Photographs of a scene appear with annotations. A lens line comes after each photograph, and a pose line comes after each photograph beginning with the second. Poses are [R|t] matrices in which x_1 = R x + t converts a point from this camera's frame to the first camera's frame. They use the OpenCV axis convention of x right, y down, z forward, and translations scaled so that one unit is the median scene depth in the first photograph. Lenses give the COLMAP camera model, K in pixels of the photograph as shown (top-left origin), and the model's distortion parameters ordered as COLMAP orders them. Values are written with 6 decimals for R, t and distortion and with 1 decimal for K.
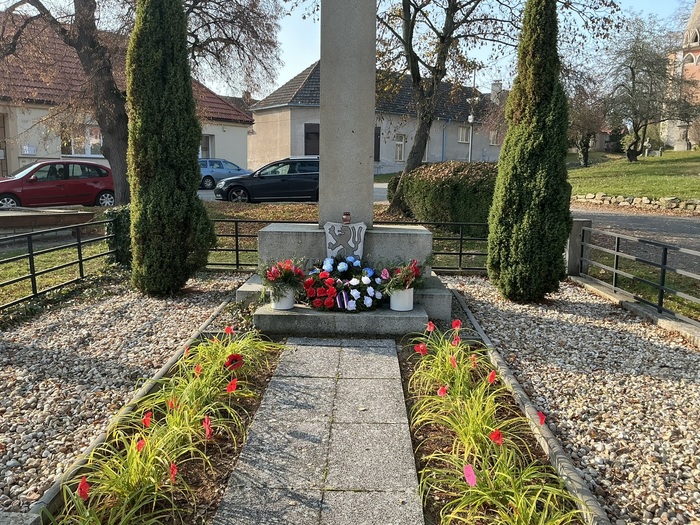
lens RADIAL K [[583.3, 0, 352.8], [0, 583.3, 260.8], [0, 0, 1]] dist [0.068018, -0.101808]
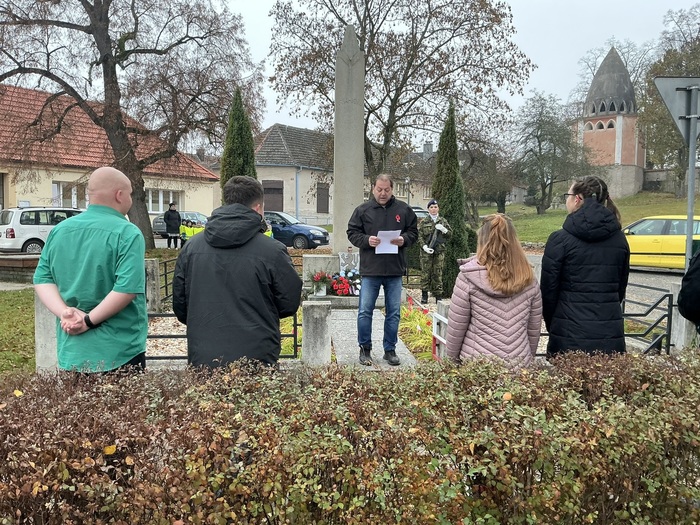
lens RADIAL K [[583.3, 0, 352.2], [0, 583.3, 263.4], [0, 0, 1]] dist [0.068018, -0.101808]
pose [[0.994617, -0.008903, 0.103233, -0.146523], [0.017099, 0.996746, -0.078778, 0.087679], [-0.102196, 0.080119, 0.991533, -0.640800]]
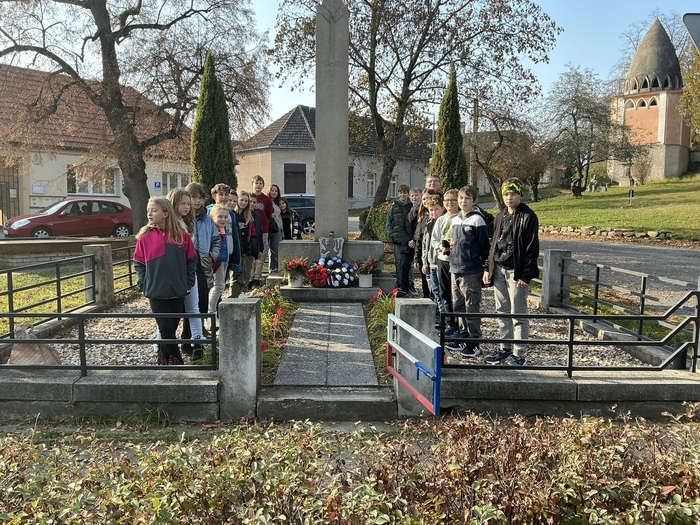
lens RADIAL K [[583.3, 0, 351.8], [0, 583.3, 263.9], [0, 0, 1]] dist [0.068018, -0.101808]
pose [[0.999044, -0.010002, 0.042558, -0.019237], [0.012266, 0.998505, -0.053270, 0.072893], [-0.041961, 0.053741, 0.997673, -0.482330]]
